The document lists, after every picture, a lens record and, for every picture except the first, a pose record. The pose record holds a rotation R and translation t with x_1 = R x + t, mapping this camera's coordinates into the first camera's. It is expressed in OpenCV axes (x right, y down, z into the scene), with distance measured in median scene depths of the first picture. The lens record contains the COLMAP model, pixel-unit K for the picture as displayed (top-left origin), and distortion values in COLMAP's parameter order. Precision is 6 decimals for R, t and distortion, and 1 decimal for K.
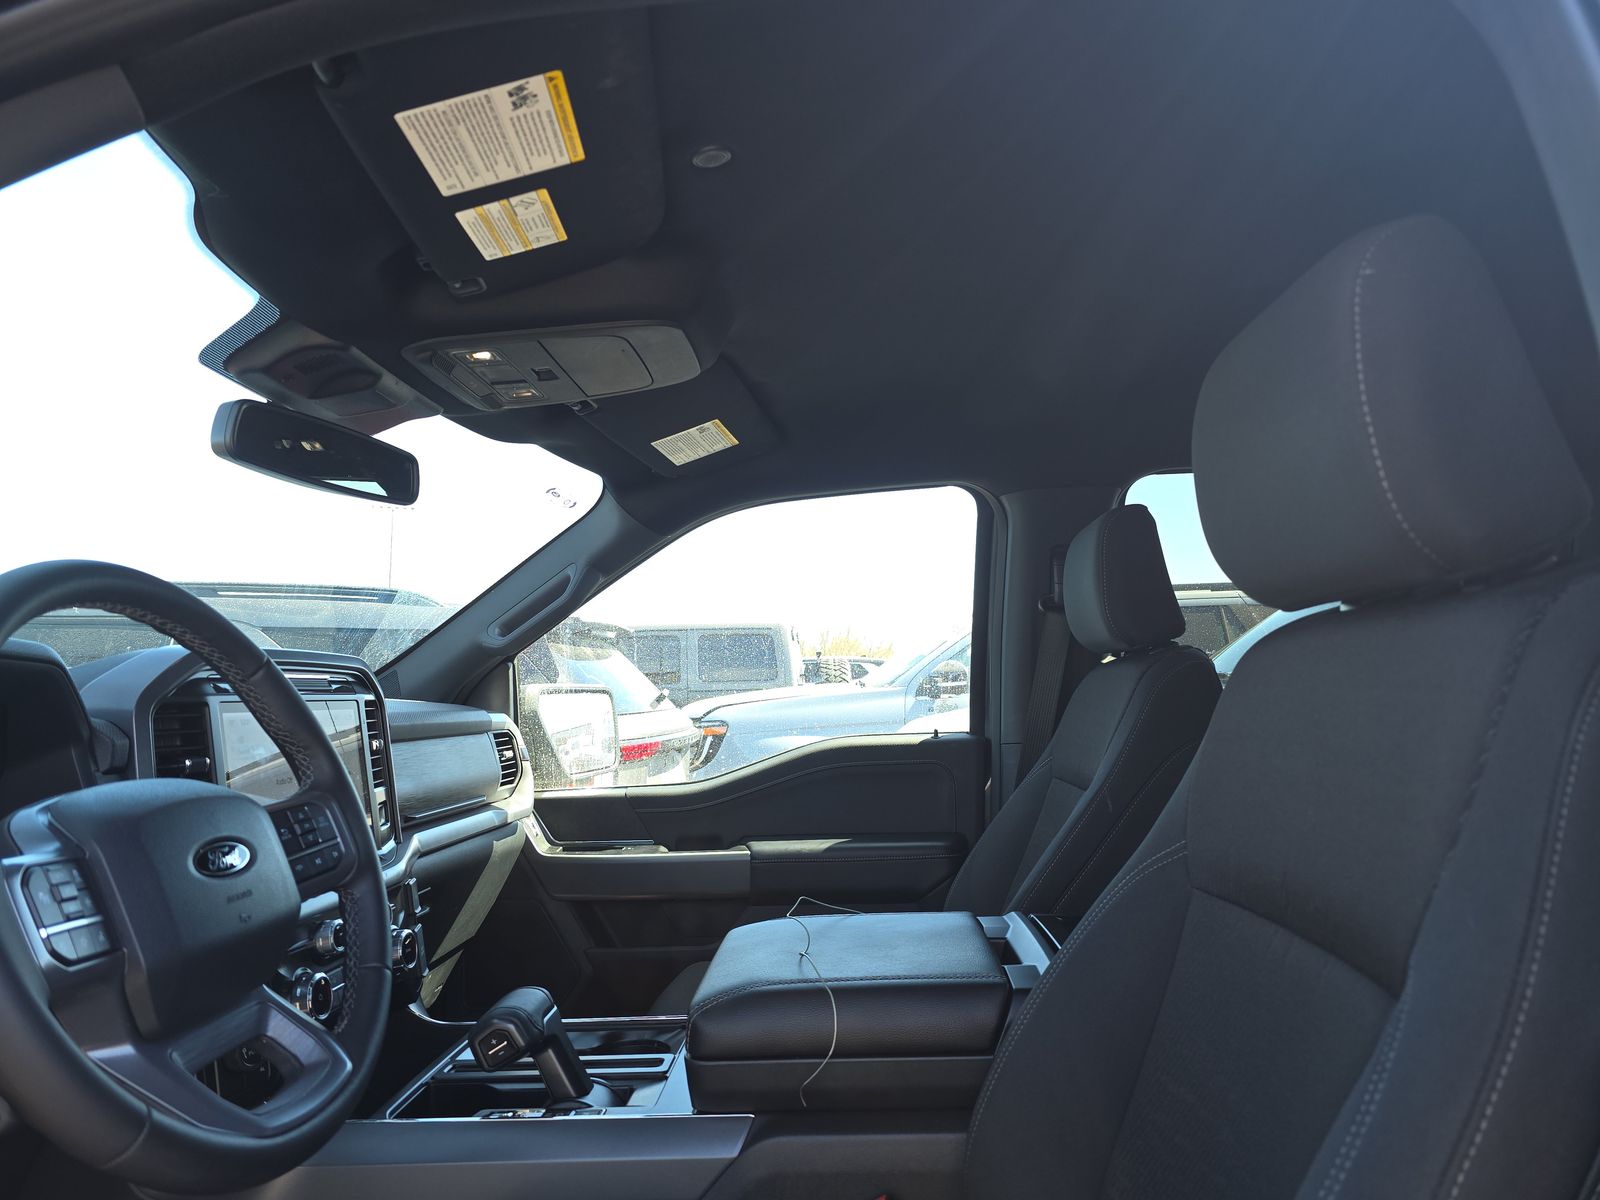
lens RADIAL K [[1067.5, 0, 803.0], [0, 1067.5, 595.2], [0, 0, 1]] dist [0.052629, -0.044055]
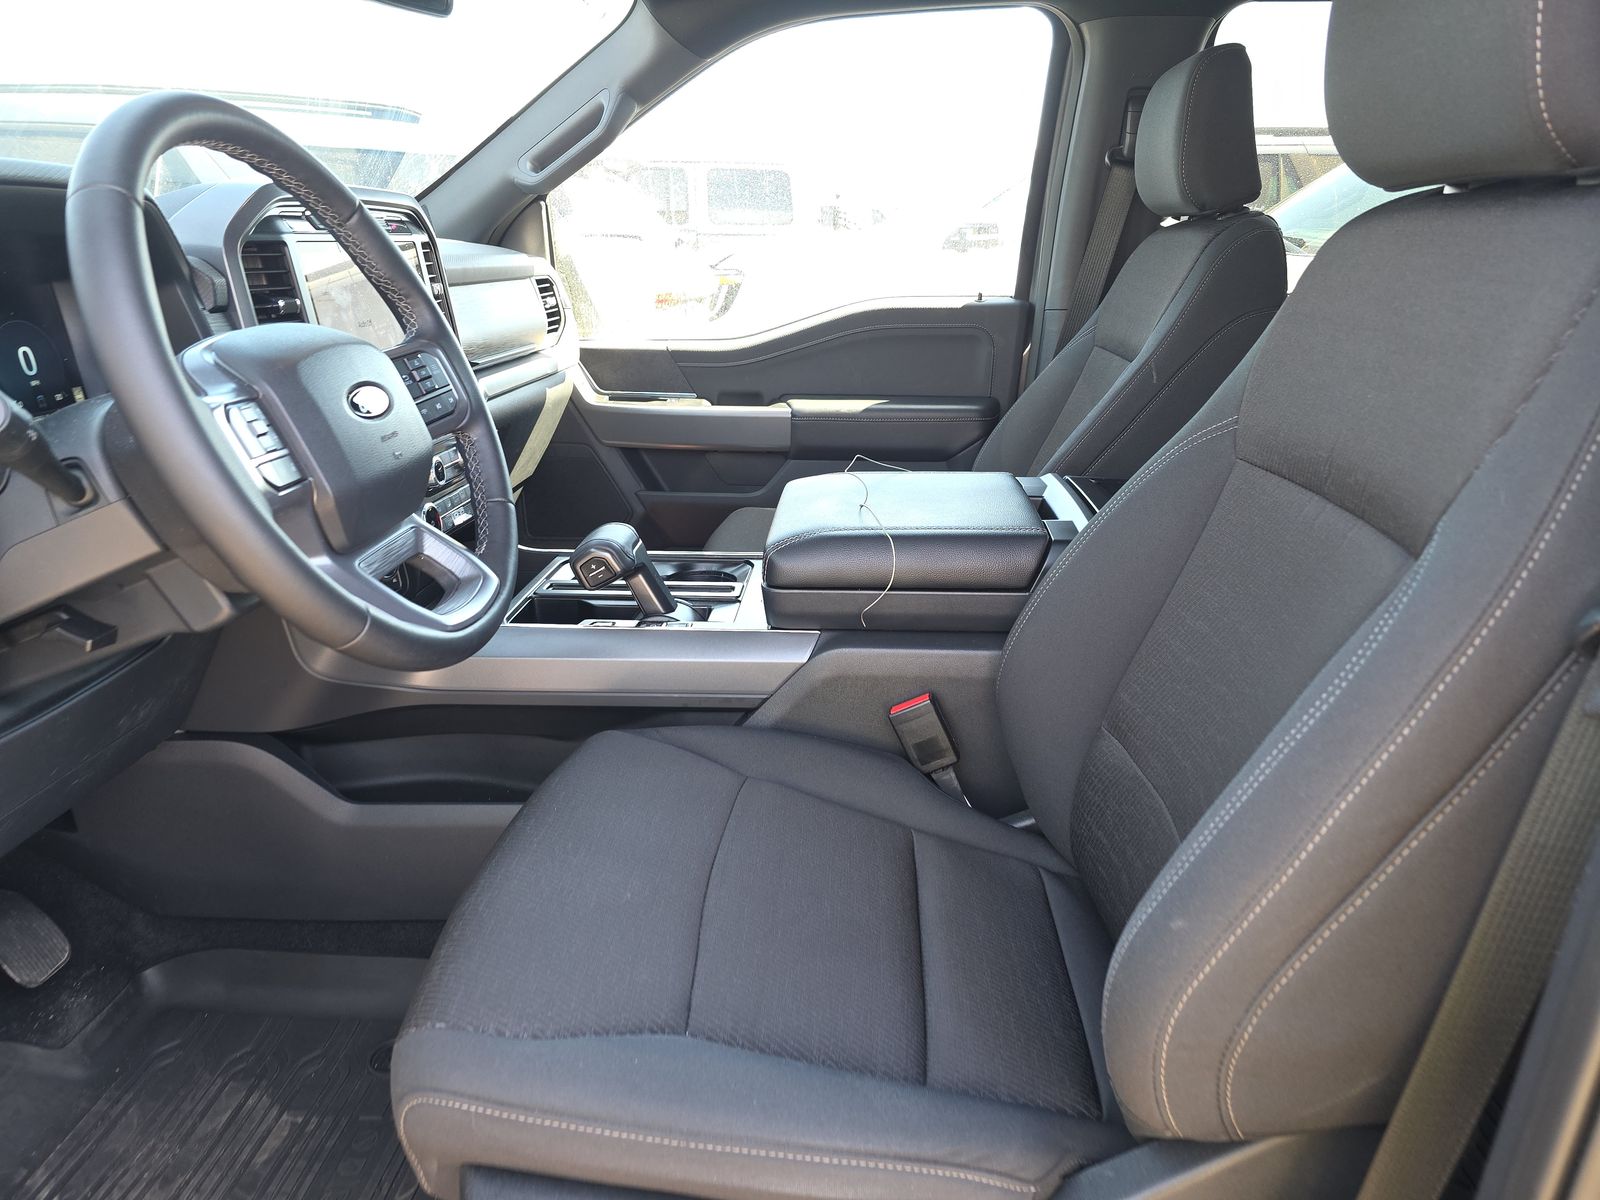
lens RADIAL K [[1067.5, 0, 816.2], [0, 1067.5, 614.0], [0, 0, 1]] dist [0.052629, -0.044055]
pose [[0.999369, 0.033740, 0.011120, -0.059690], [-0.035316, 0.909594, 0.413995, -0.019287], [0.003854, -0.414126, 0.910211, -0.054617]]
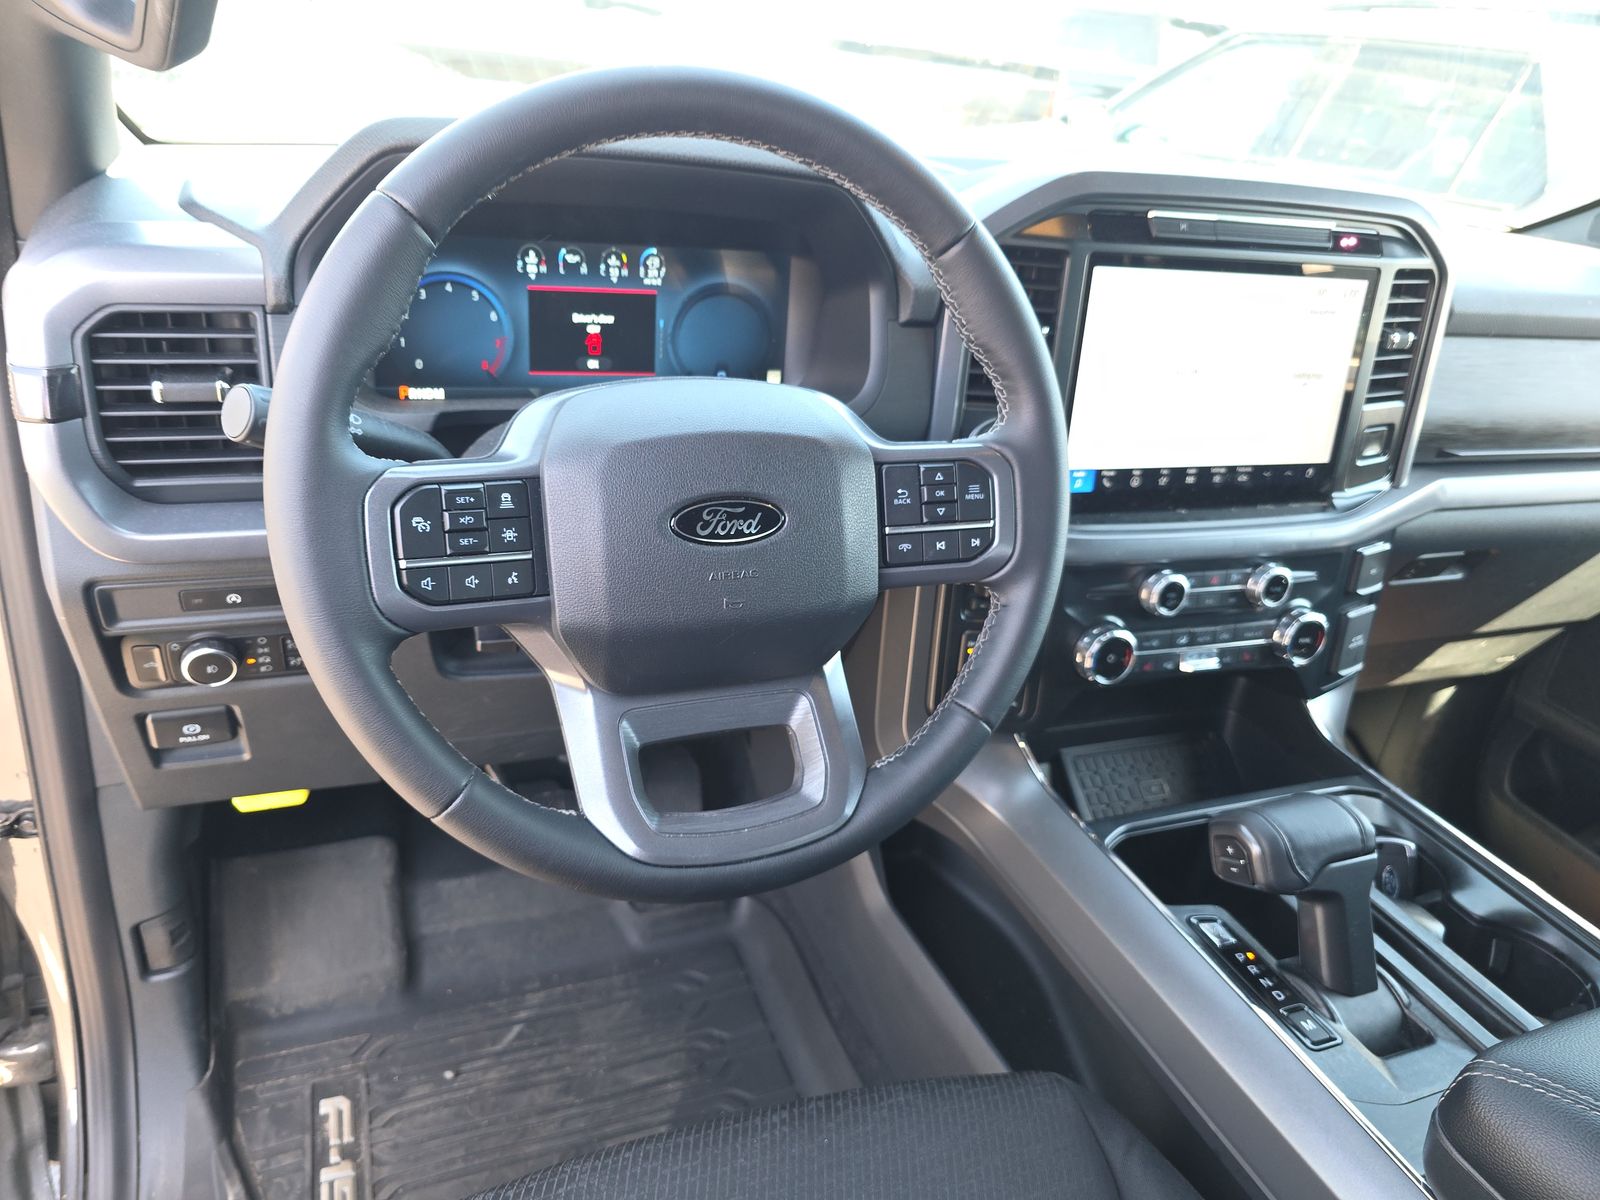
lens RADIAL K [[1067.5, 0, 790.0], [0, 1067.5, 597.3], [0, 0, 1]] dist [0.052629, -0.044055]
pose [[0.406262, 0.460834, -0.789039, 0.065913], [-0.029112, 0.869601, 0.492896, -0.054702], [0.913293, -0.177274, 0.366702, 0.512760]]
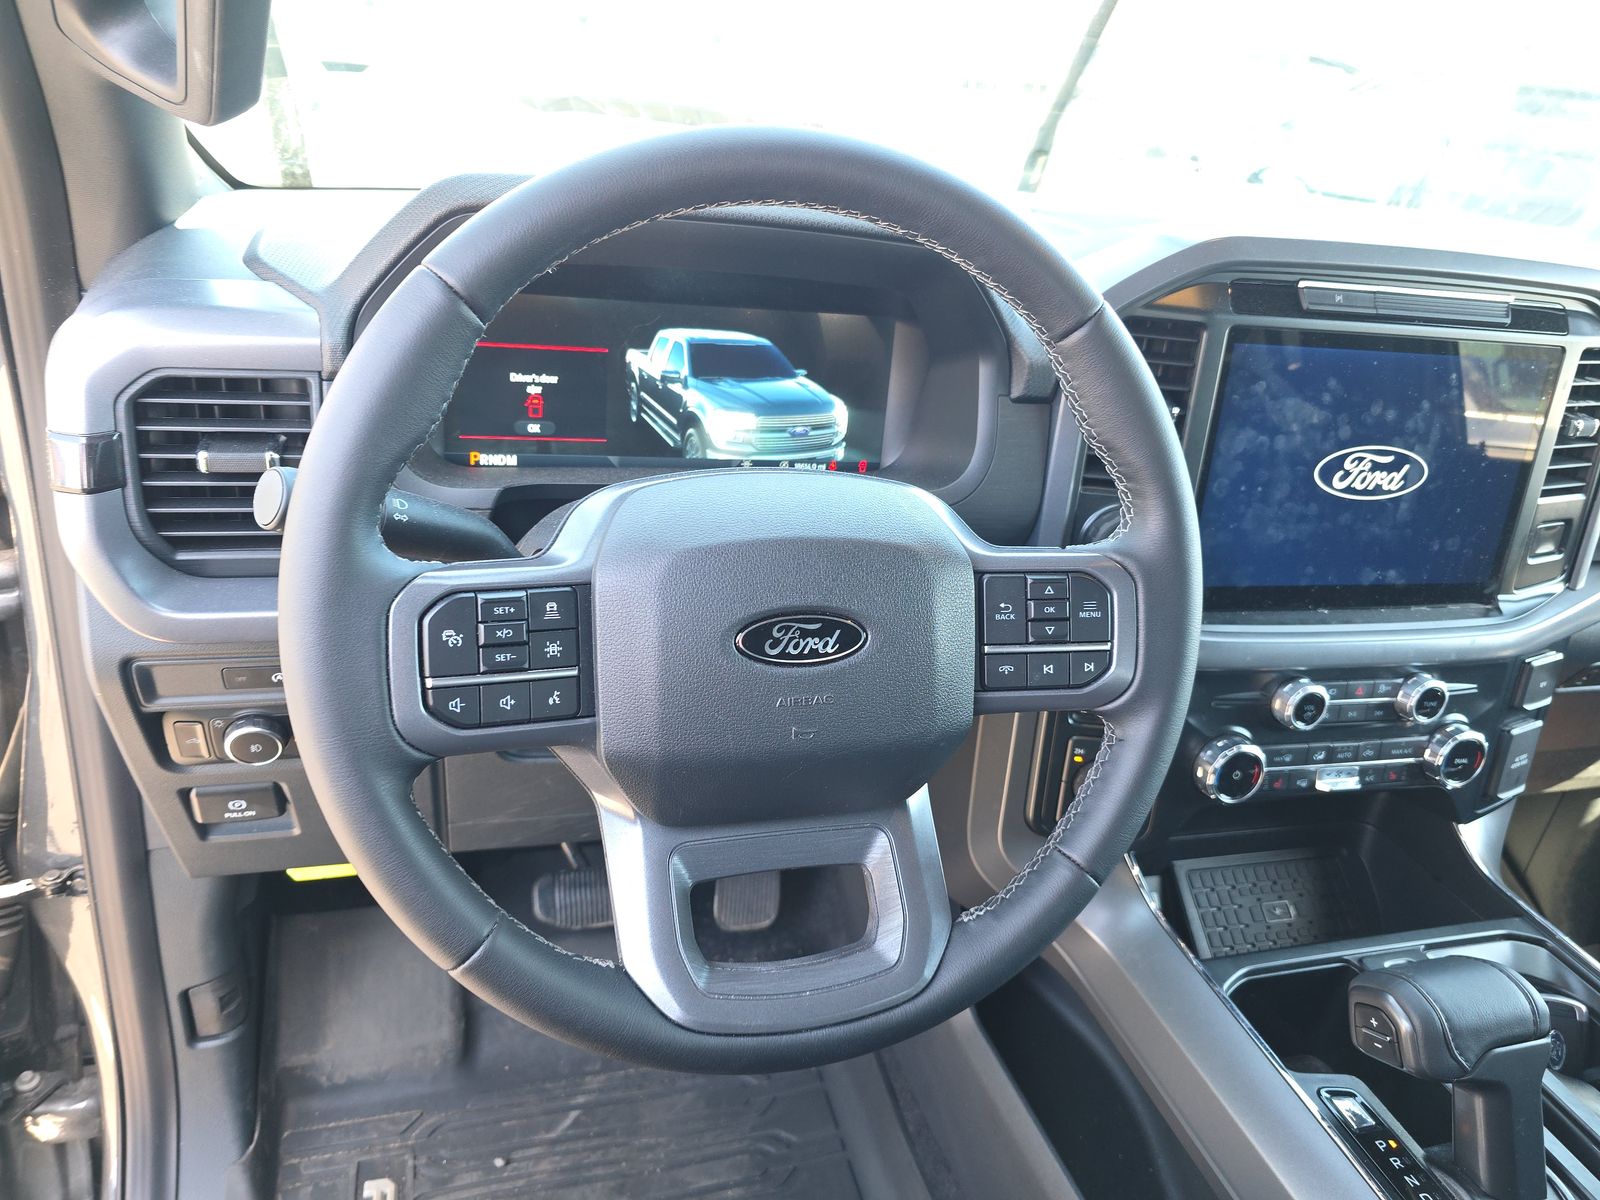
lens RADIAL K [[1067.5, 0, 815.4], [0, 1067.5, 600.3], [0, 0, 1]] dist [0.052629, -0.044055]
pose [[0.327478, 0.459871, -0.825395, -0.003253], [-0.032976, 0.878595, 0.476428, -0.060995], [0.944283, -0.128801, 0.302886, 0.551673]]
